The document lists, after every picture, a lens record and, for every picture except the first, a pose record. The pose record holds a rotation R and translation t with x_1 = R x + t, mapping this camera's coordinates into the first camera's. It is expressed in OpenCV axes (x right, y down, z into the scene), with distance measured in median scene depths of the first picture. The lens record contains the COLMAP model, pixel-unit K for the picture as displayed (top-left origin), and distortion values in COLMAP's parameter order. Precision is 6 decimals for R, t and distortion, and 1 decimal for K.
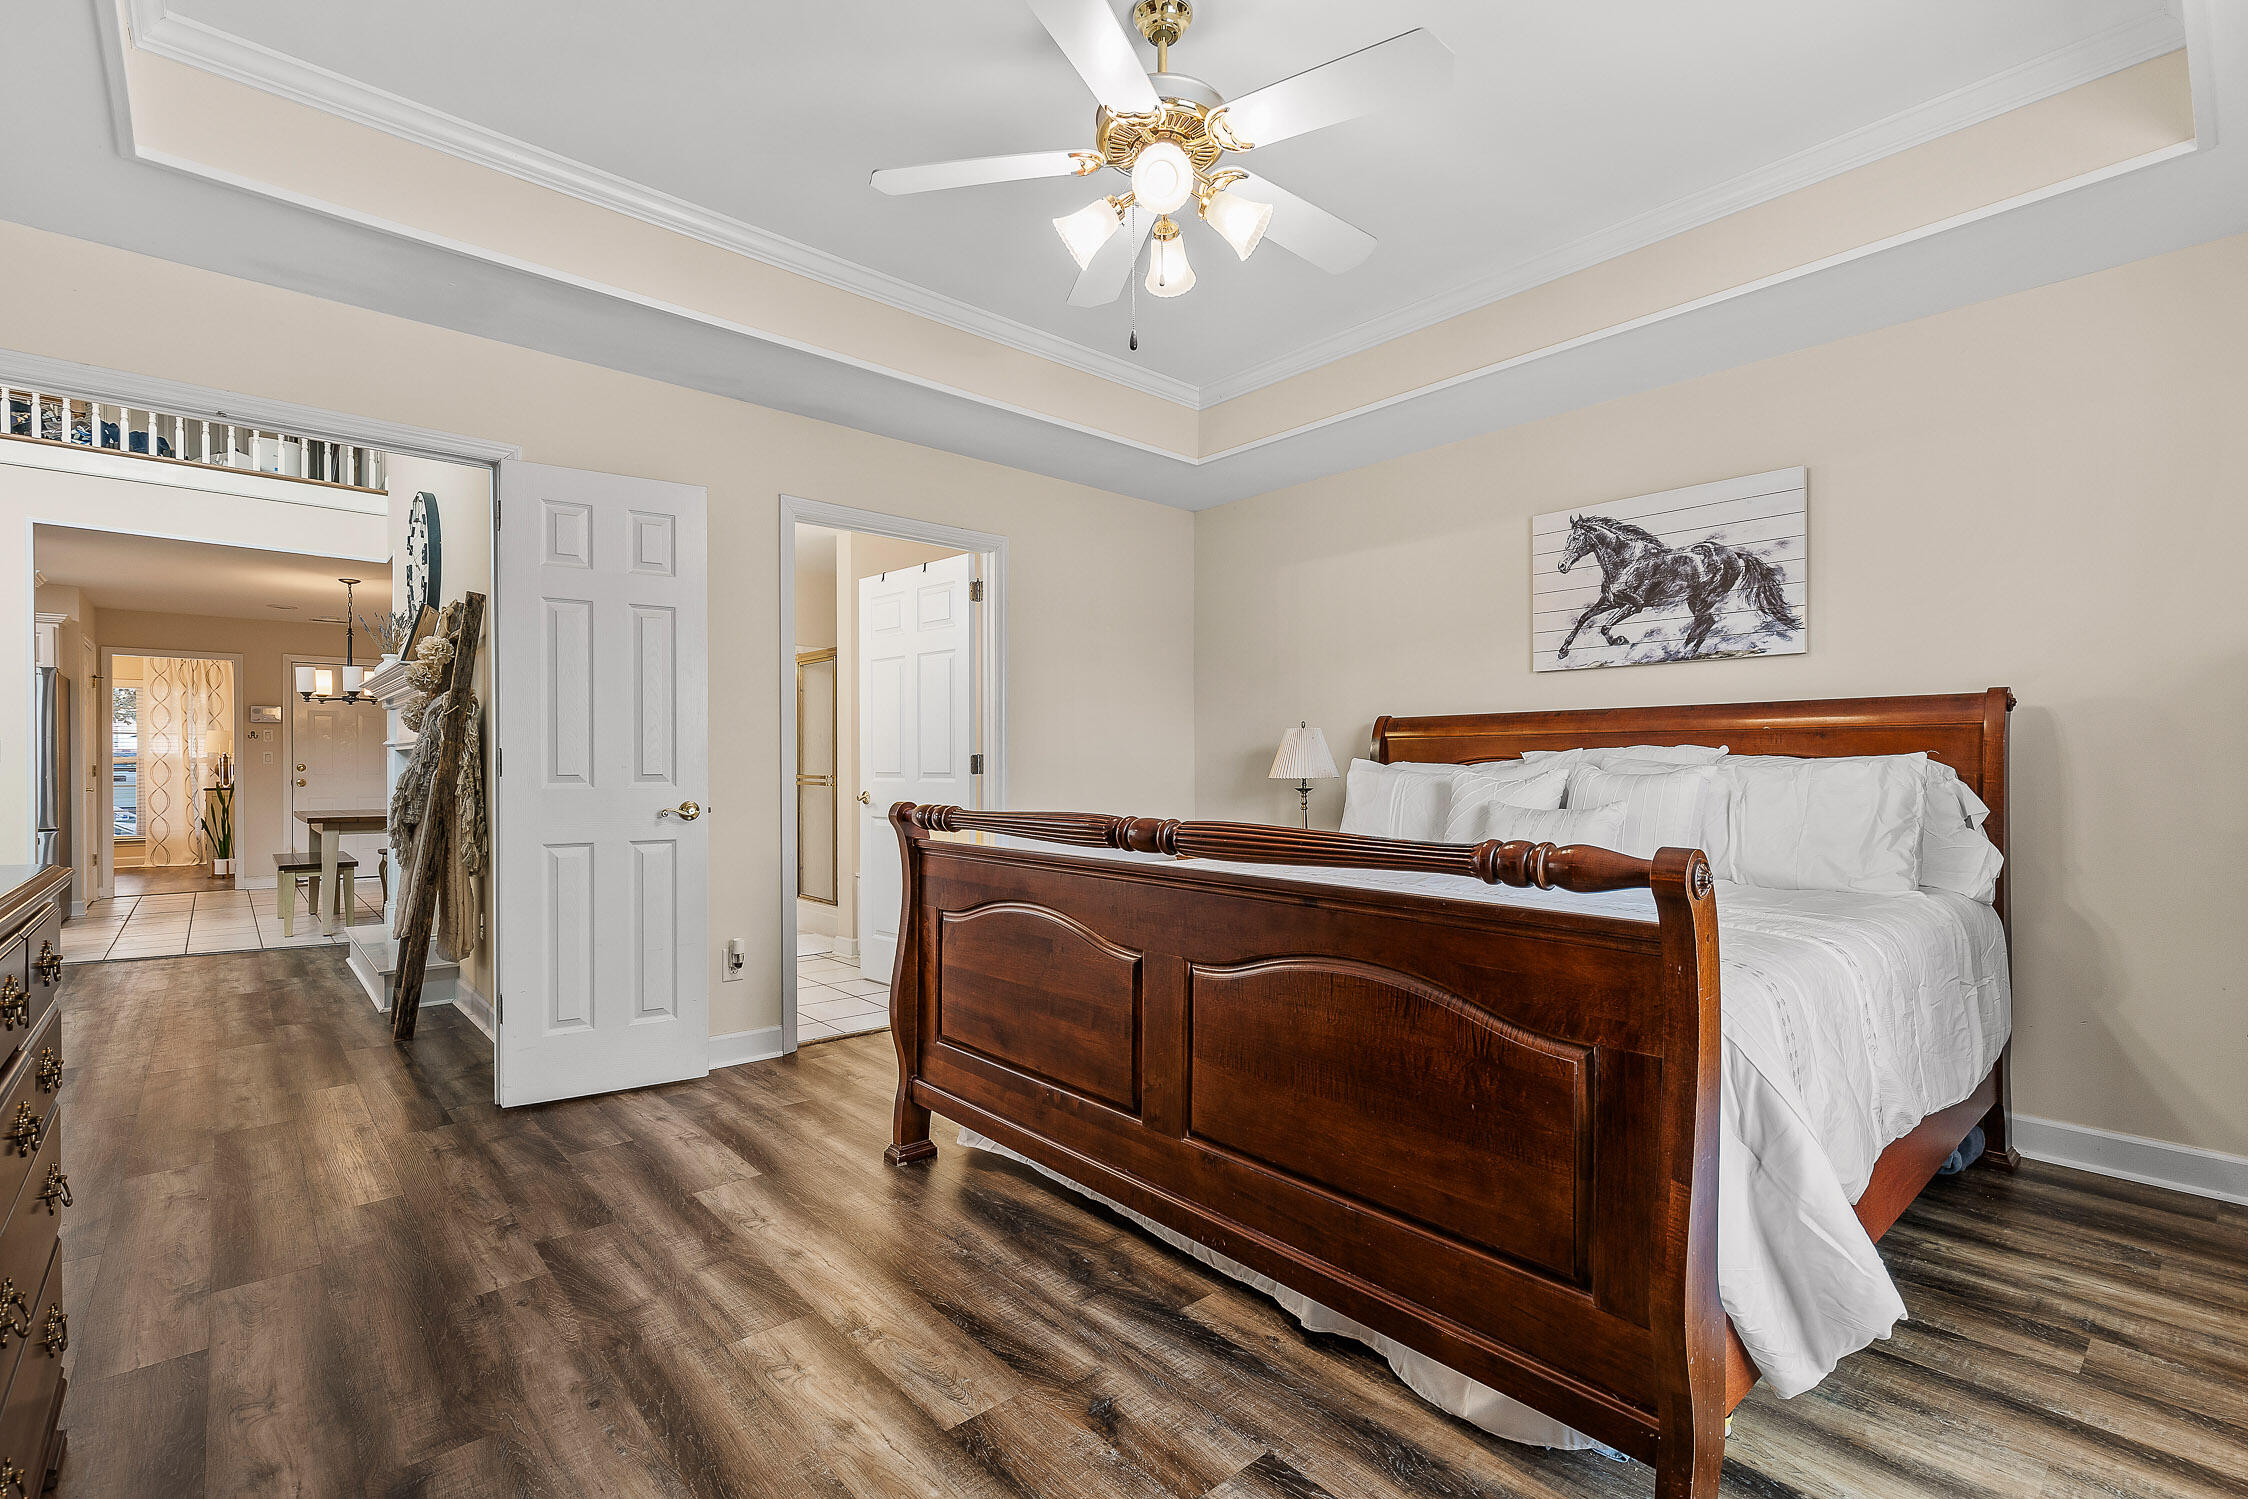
lens RADIAL K [[1016.6, 0, 1115.7], [0, 1016.6, 765.8], [0, 0, 1]] dist [0.006768, -0.001406]
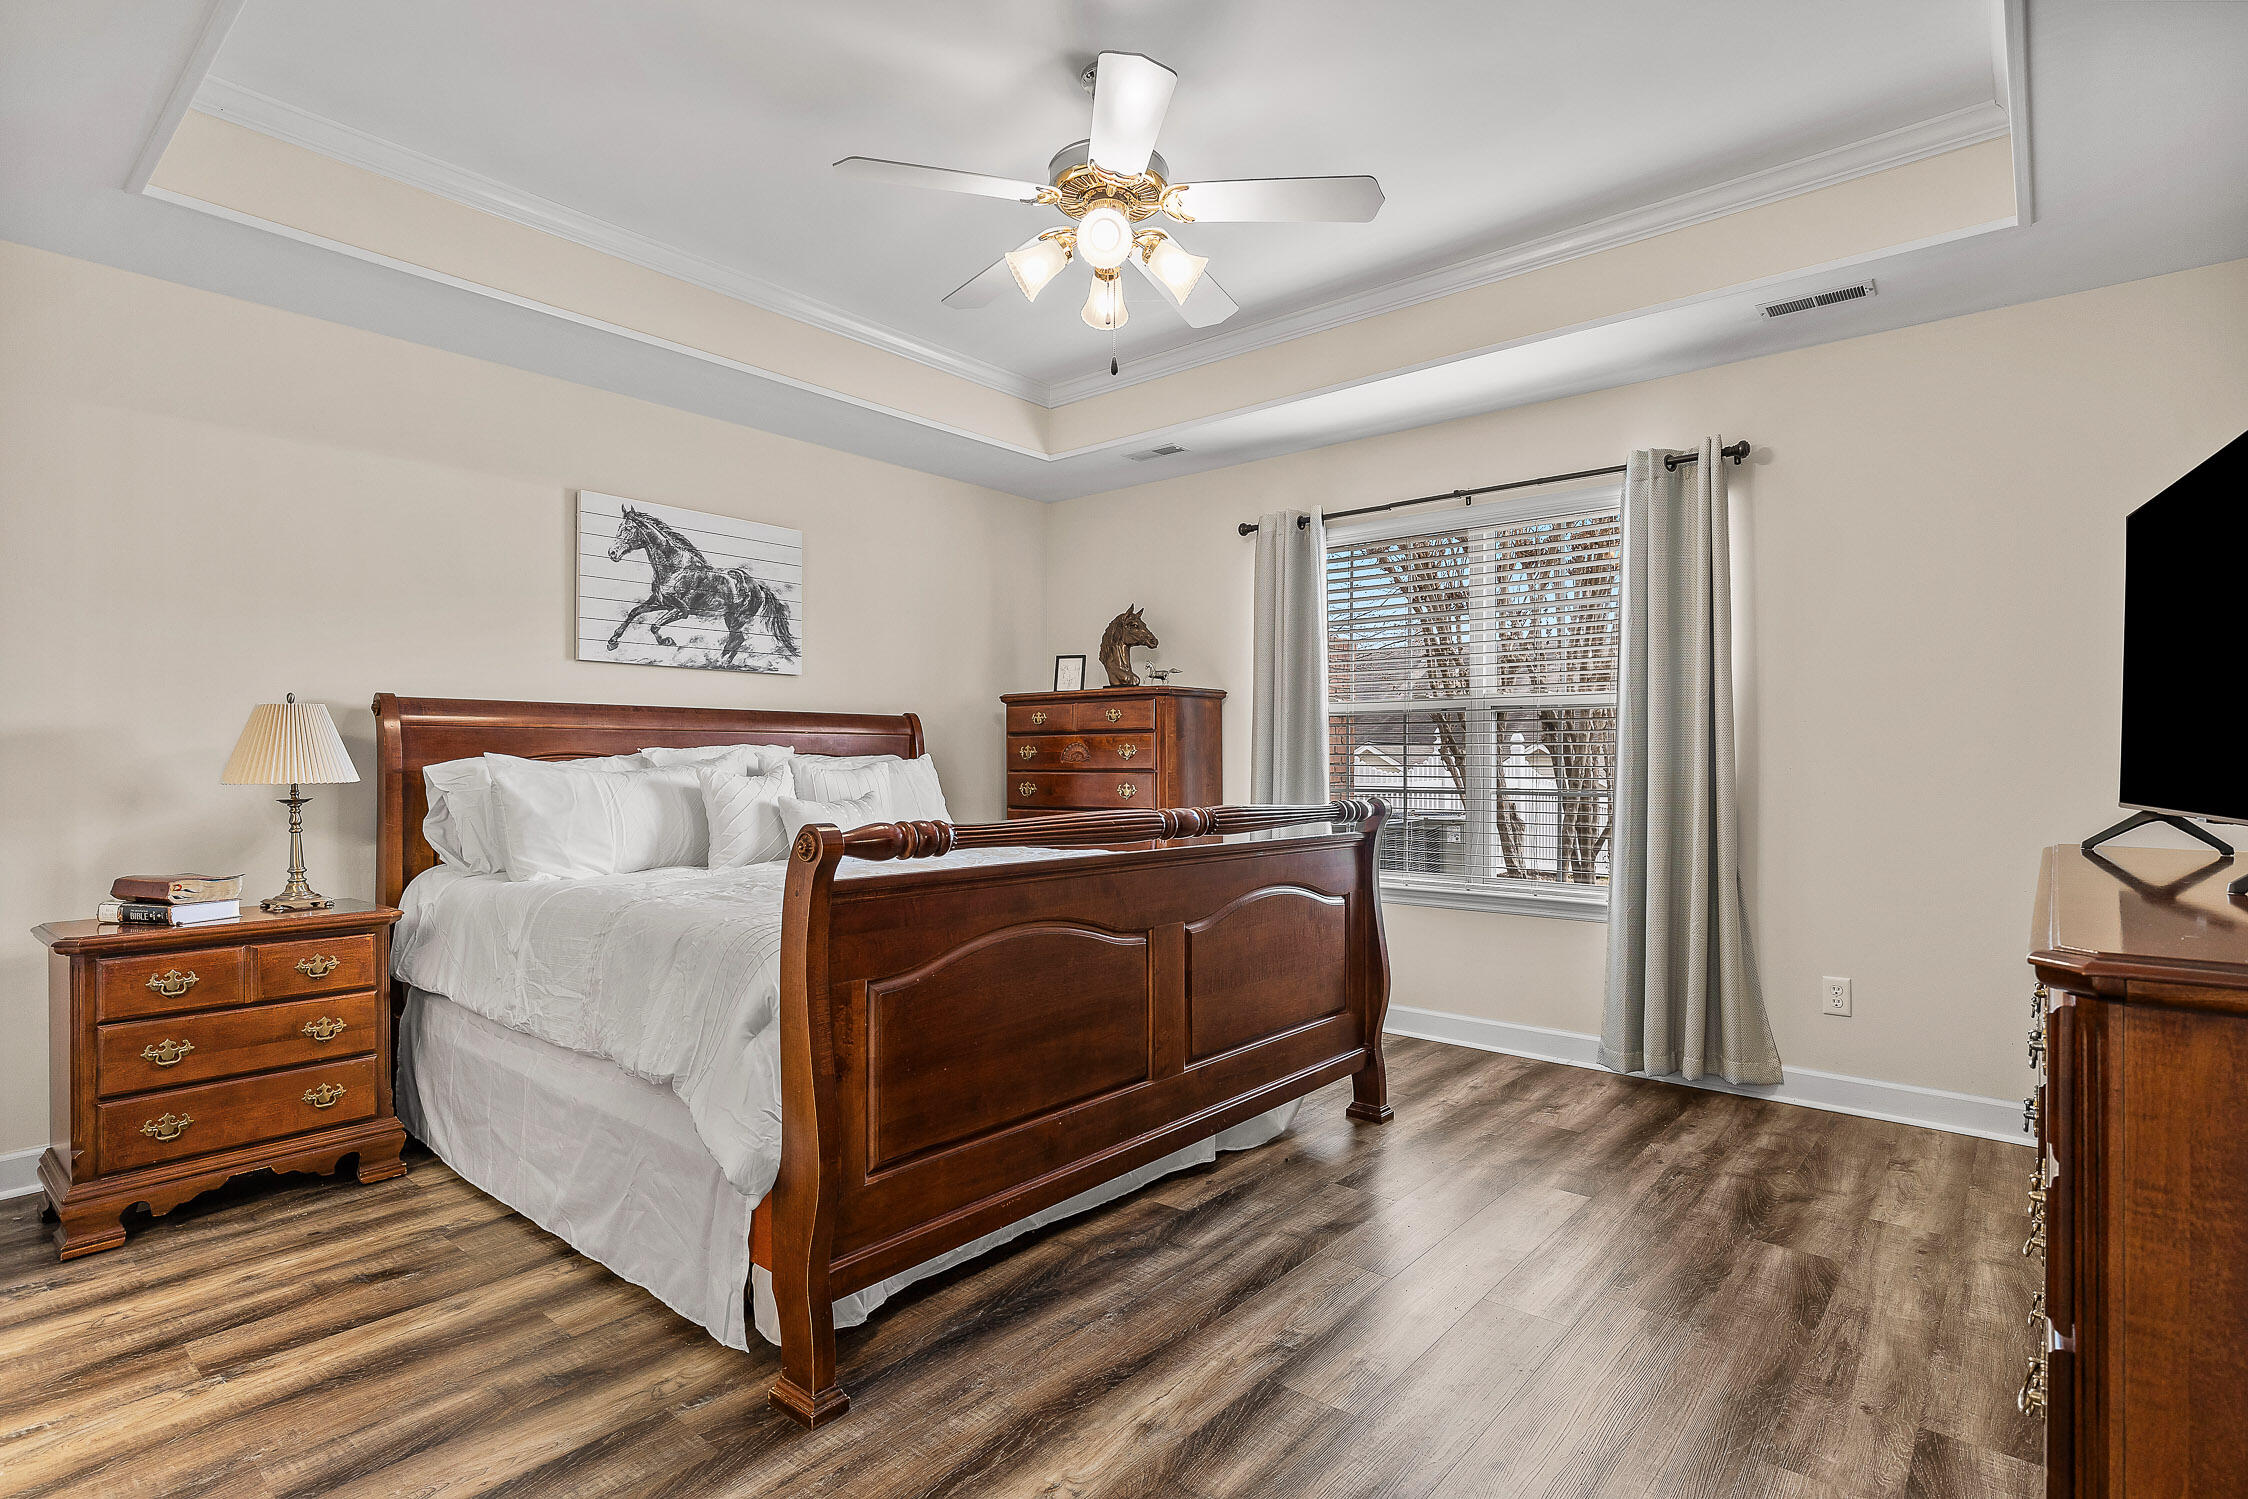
lens RADIAL K [[1094.3, 0, 1160.5], [0, 1094.3, 749.9], [0, 0, 1]] dist [-0.003894, -0.000787]
pose [[-0.170923, 0.012161, 0.985209, -0.712082], [0.002135, 0.999926, -0.011972, 0.001024], [-0.985282, 0.000057, -0.170936, 0.730557]]
